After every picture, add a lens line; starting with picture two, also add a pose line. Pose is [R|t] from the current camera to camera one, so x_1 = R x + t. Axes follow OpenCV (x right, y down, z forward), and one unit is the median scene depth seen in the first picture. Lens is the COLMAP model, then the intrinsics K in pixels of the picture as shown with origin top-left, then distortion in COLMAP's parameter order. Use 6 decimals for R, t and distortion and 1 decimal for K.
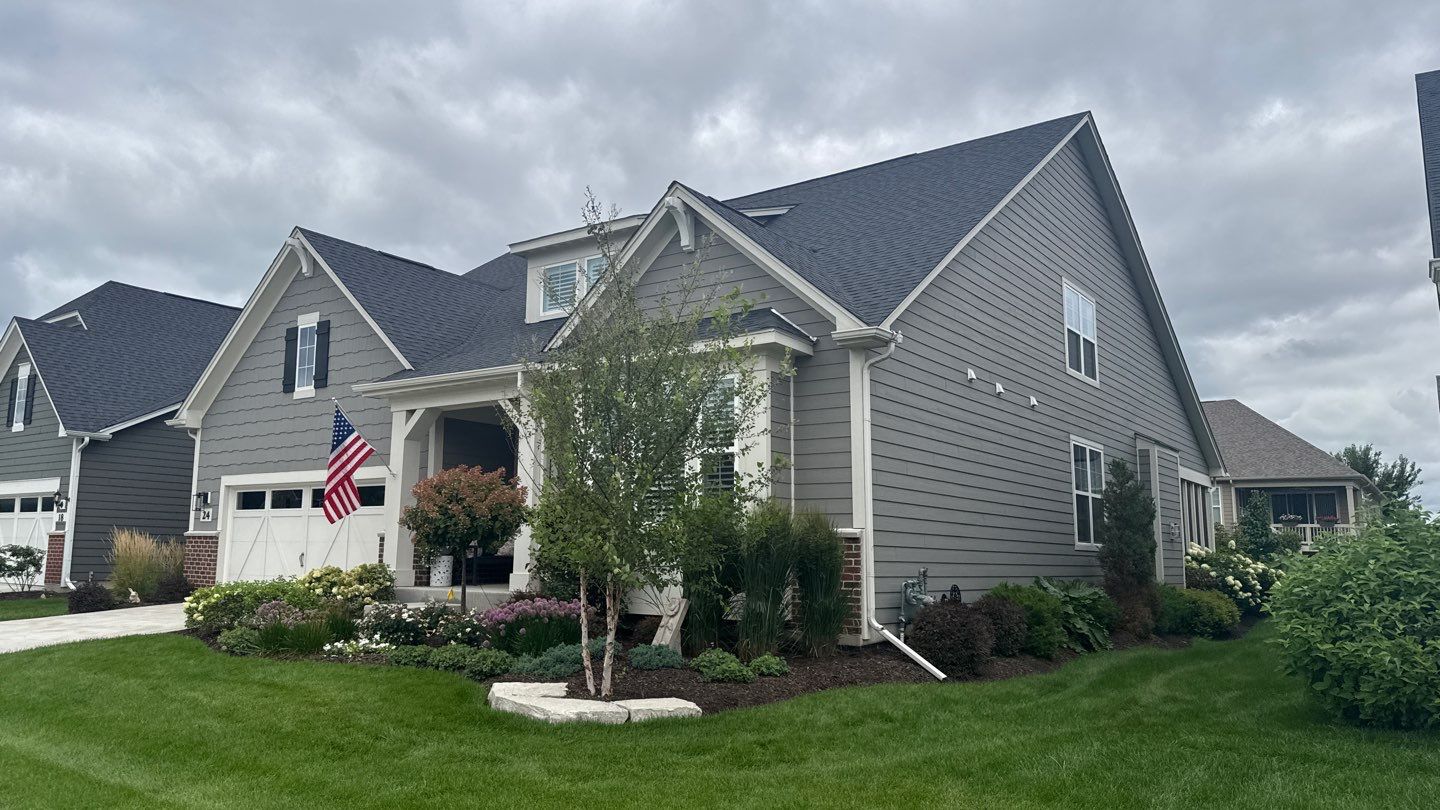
lens RADIAL K [[1055.4, 0, 689.6], [0, 1055.4, 425.2], [0, 0, 1]] dist [-0.011281, -0.013792]
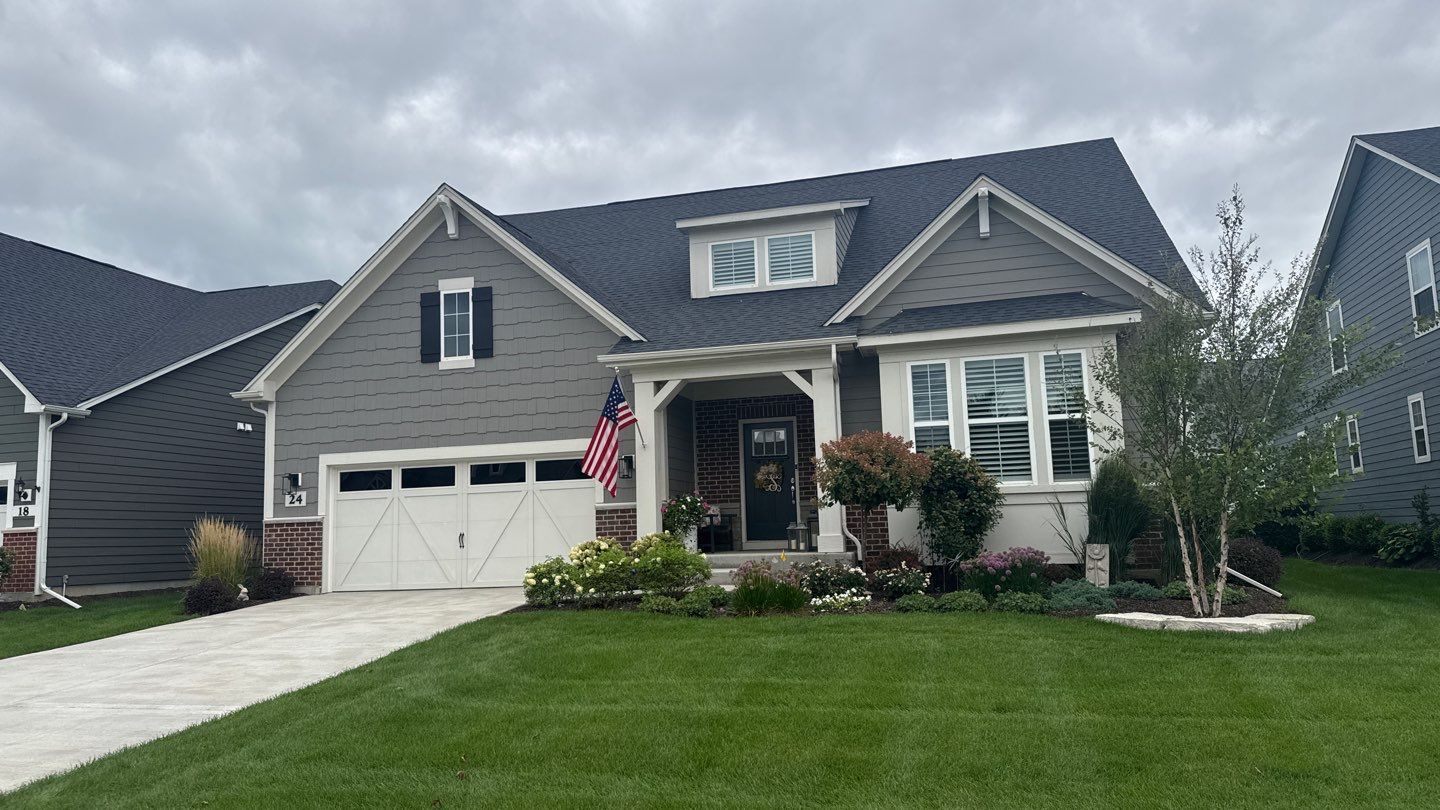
lens RADIAL K [[1055.4, 0, 663.7], [0, 1055.4, 406.5], [0, 0, 1]] dist [-0.011281, -0.013792]
pose [[0.926044, 0.009382, 0.377300, -0.514017], [-0.002656, 0.999828, -0.018341, 0.023161], [-0.377407, 0.015982, 0.925910, 0.060345]]
